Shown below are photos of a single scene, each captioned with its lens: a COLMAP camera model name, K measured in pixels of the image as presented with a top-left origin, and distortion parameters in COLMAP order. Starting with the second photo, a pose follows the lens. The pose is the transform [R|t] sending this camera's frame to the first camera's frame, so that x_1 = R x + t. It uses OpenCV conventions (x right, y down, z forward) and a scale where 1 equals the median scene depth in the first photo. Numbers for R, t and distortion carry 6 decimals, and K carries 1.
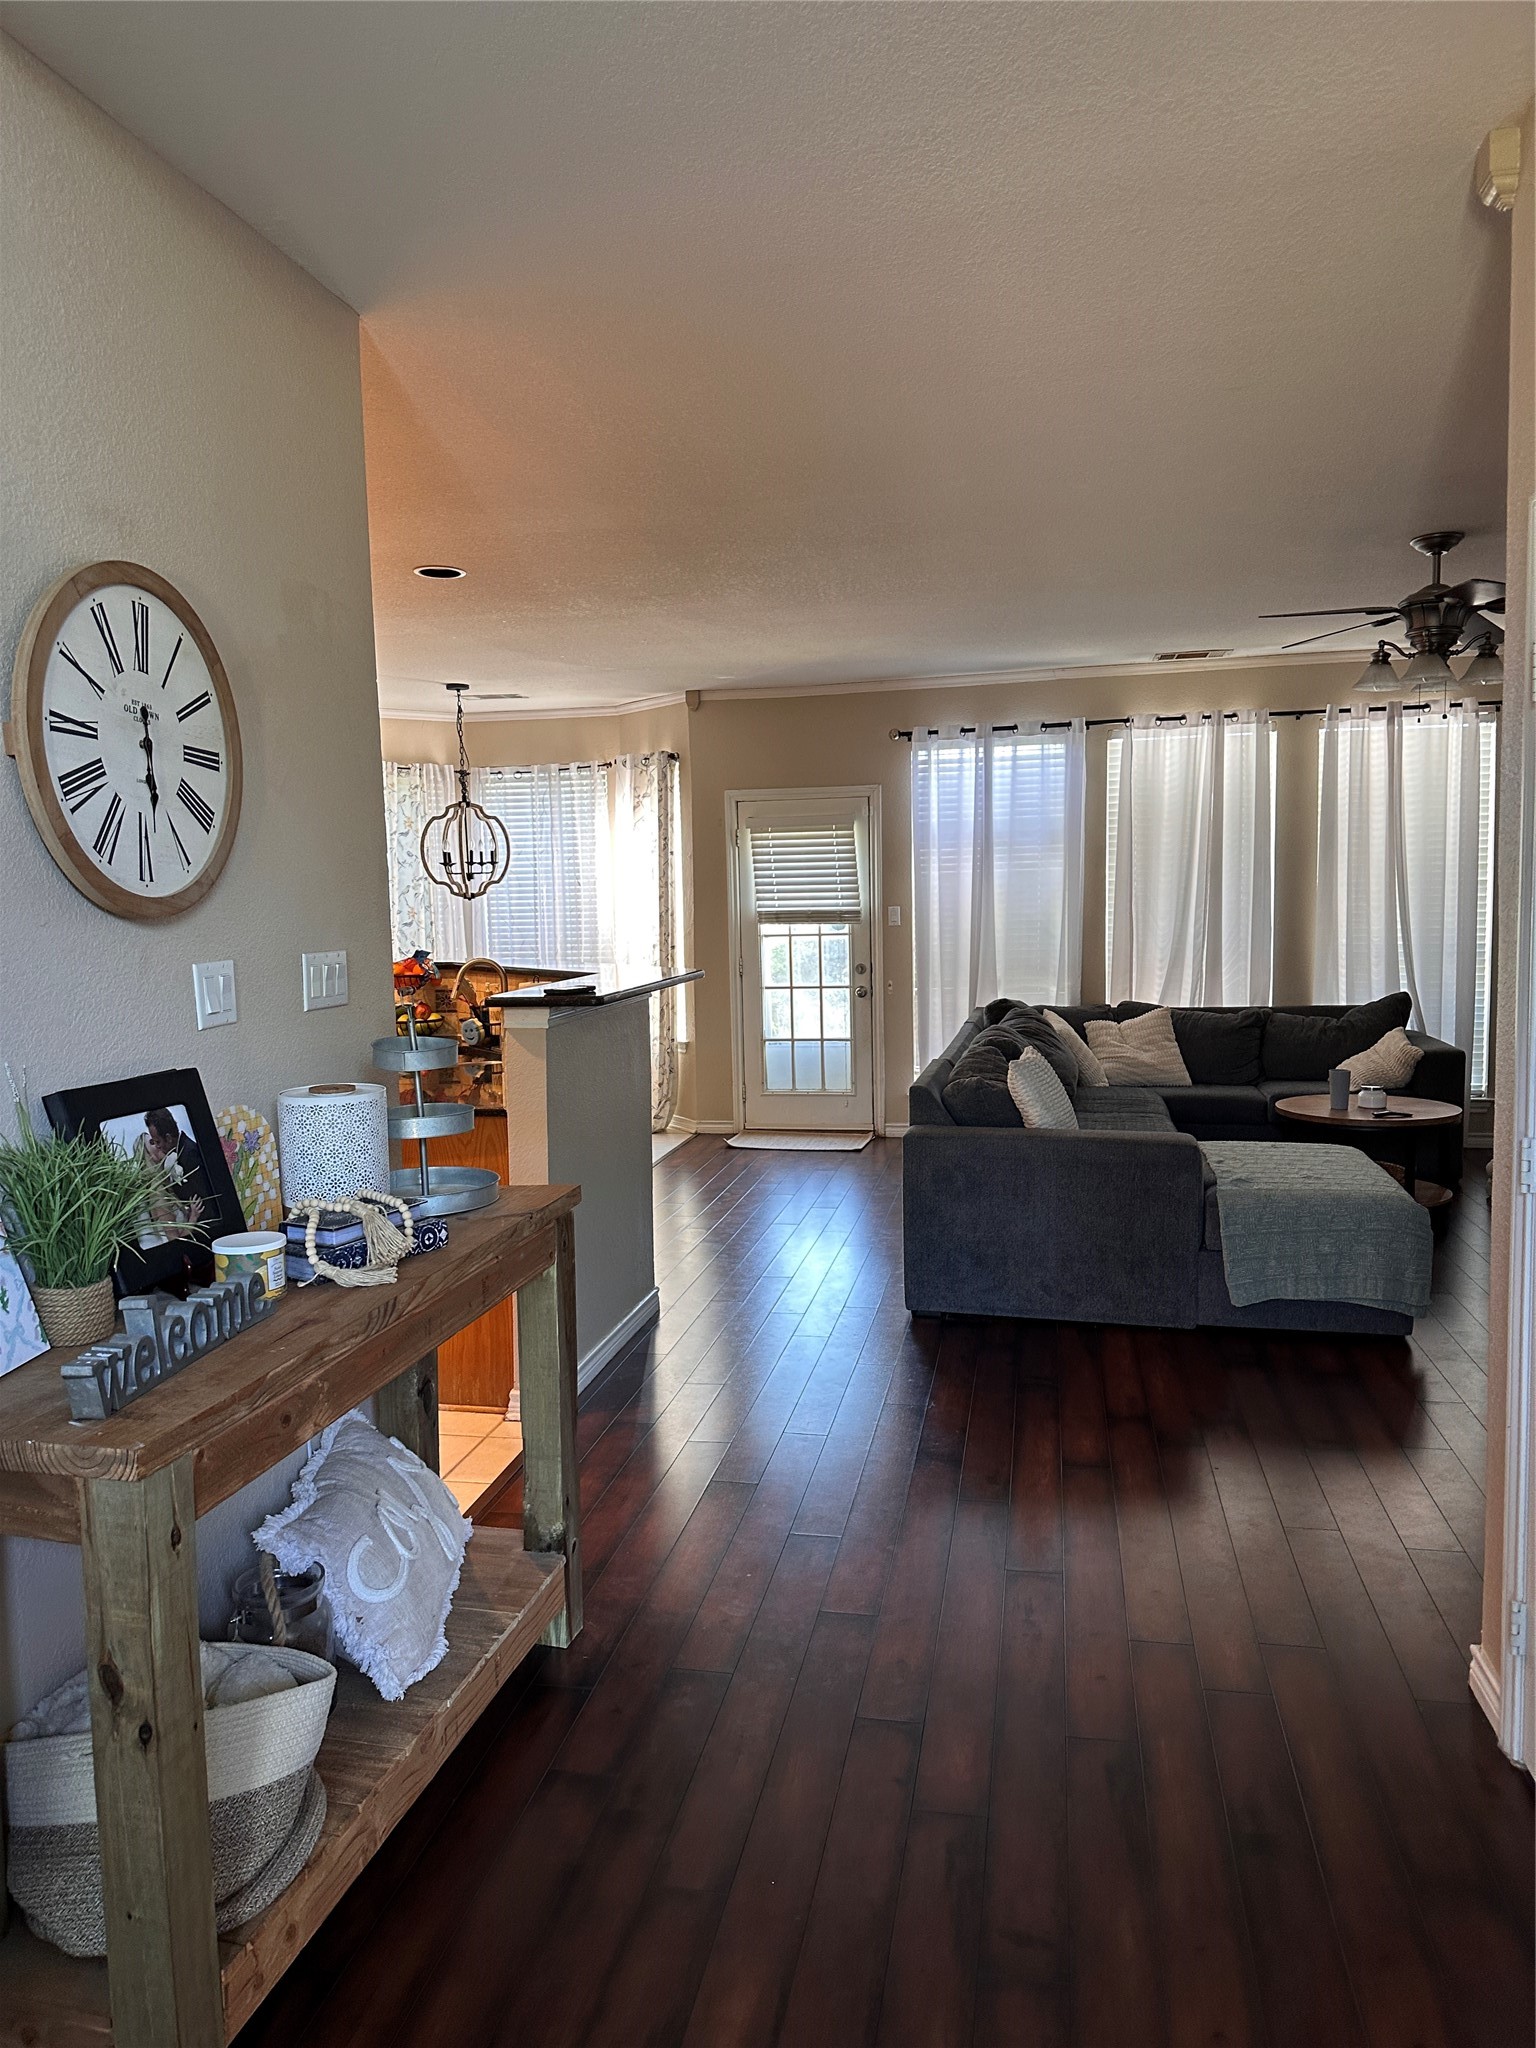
lens RADIAL K [[1421.9, 0, 765.4], [0, 1421.9, 1023.7], [0, 0, 1]] dist [-0.001525, -0.000597]
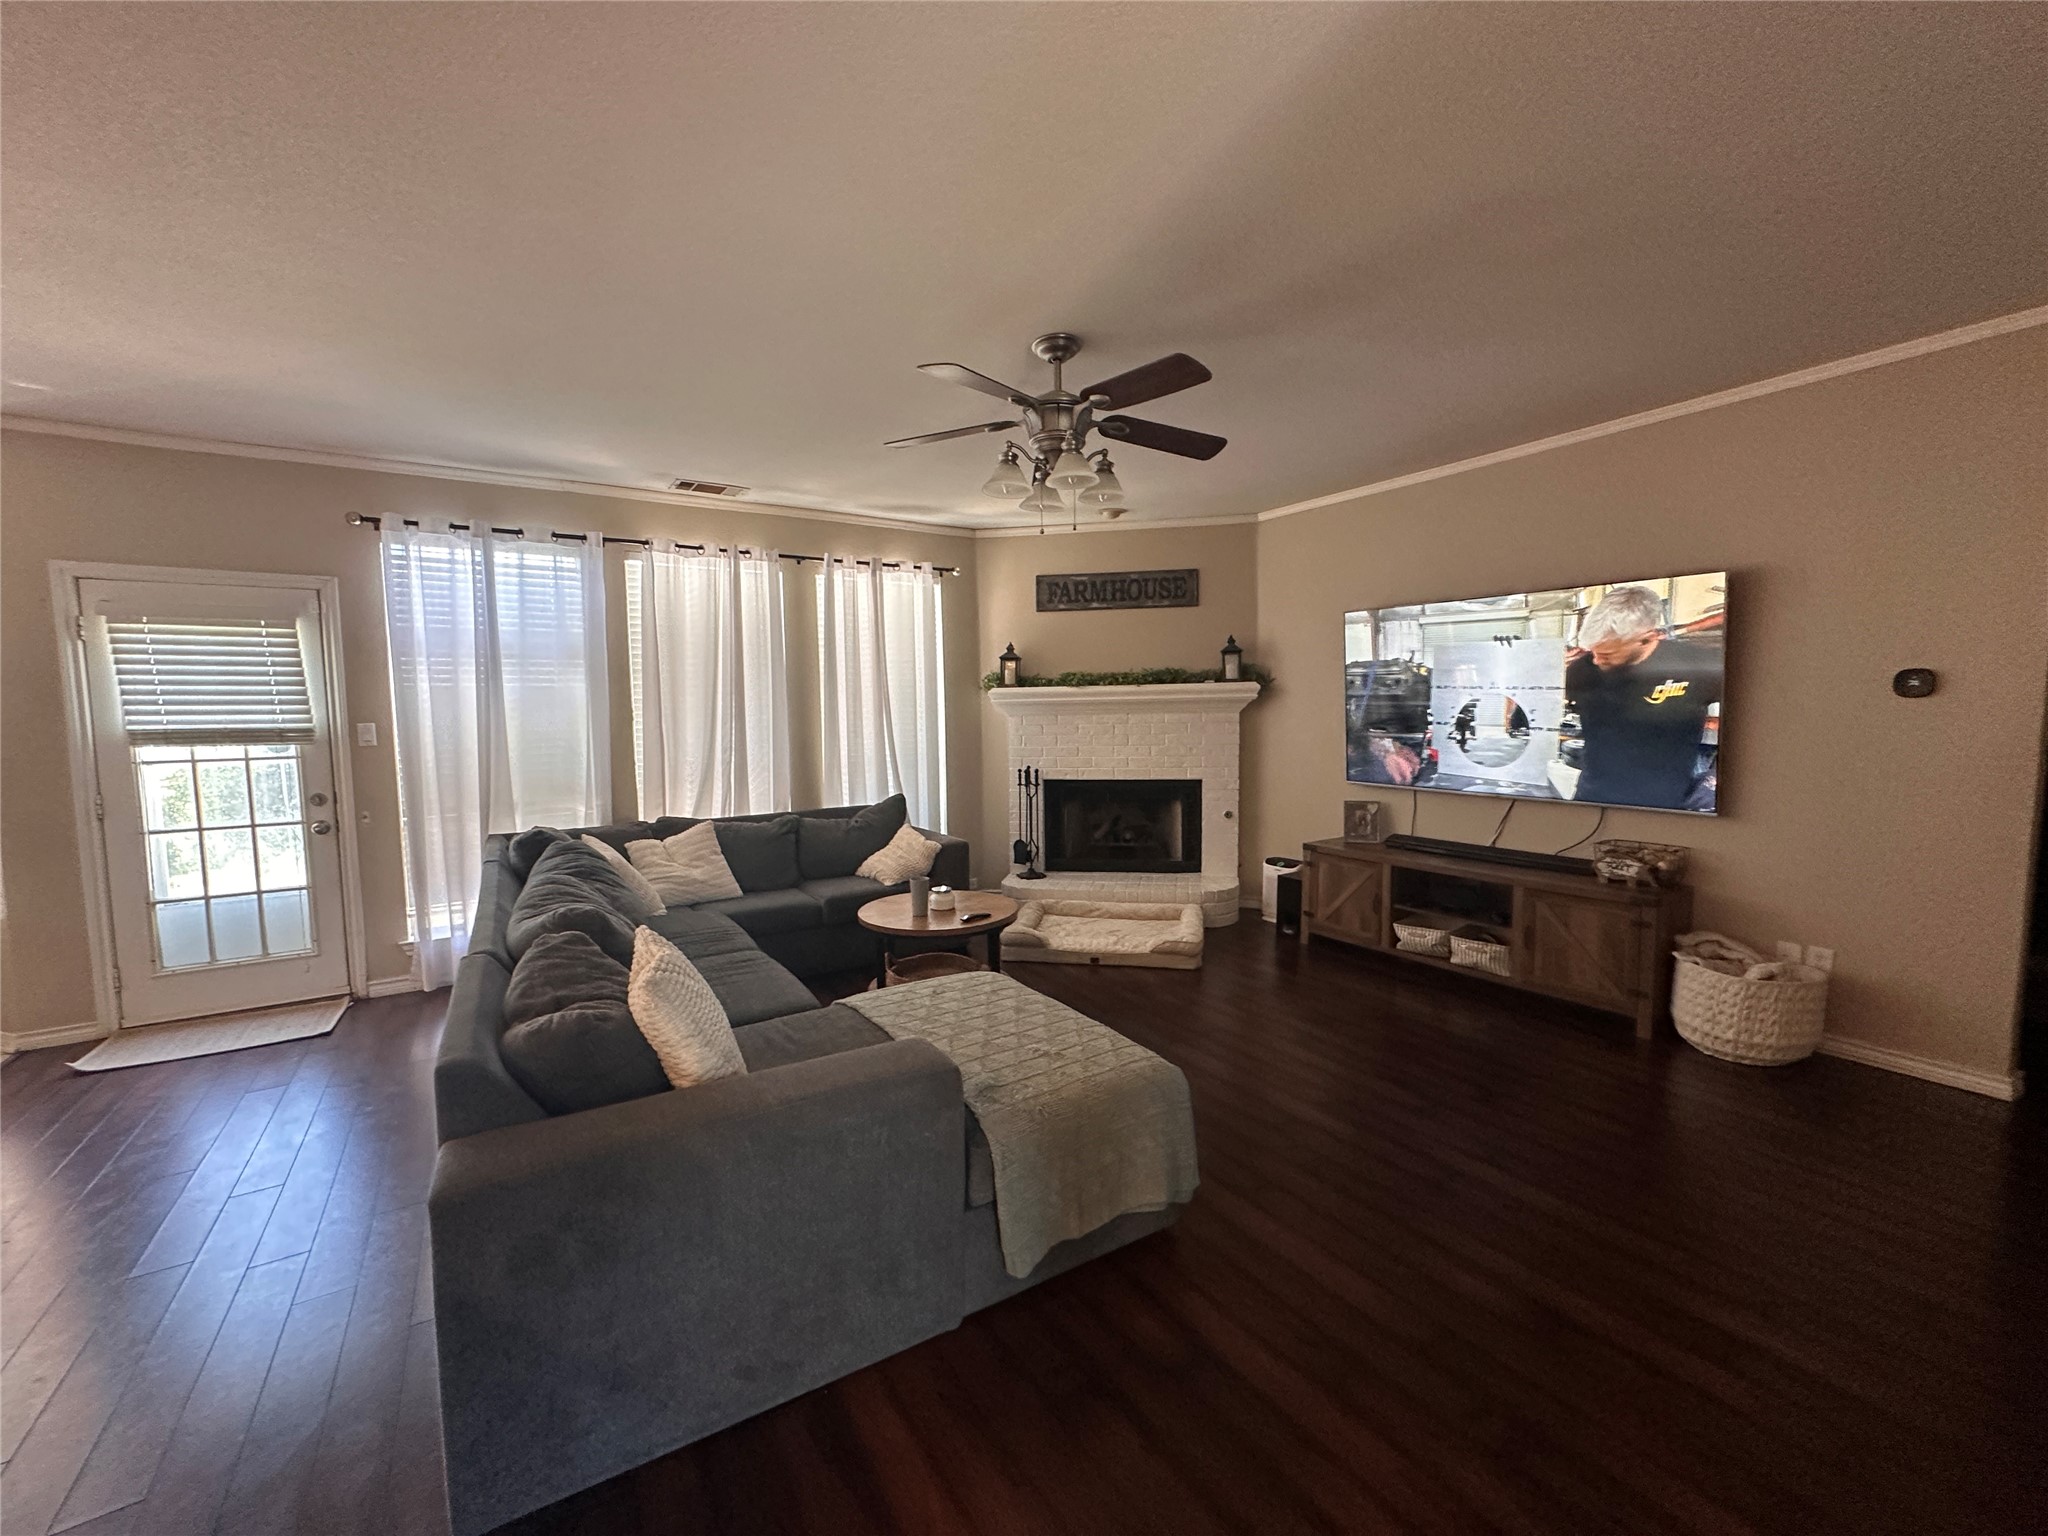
lens RADIAL K [[820.2, 0, 1020.3], [0, 820.2, 779.6], [0, 0, 1]] dist [0.006391, 0.000387]
pose [[0.722373, -0.044469, 0.690072, 0.032684], [0.057510, 0.998336, 0.004132, -0.029587], [-0.689108, 0.036701, 0.723729, 0.387779]]
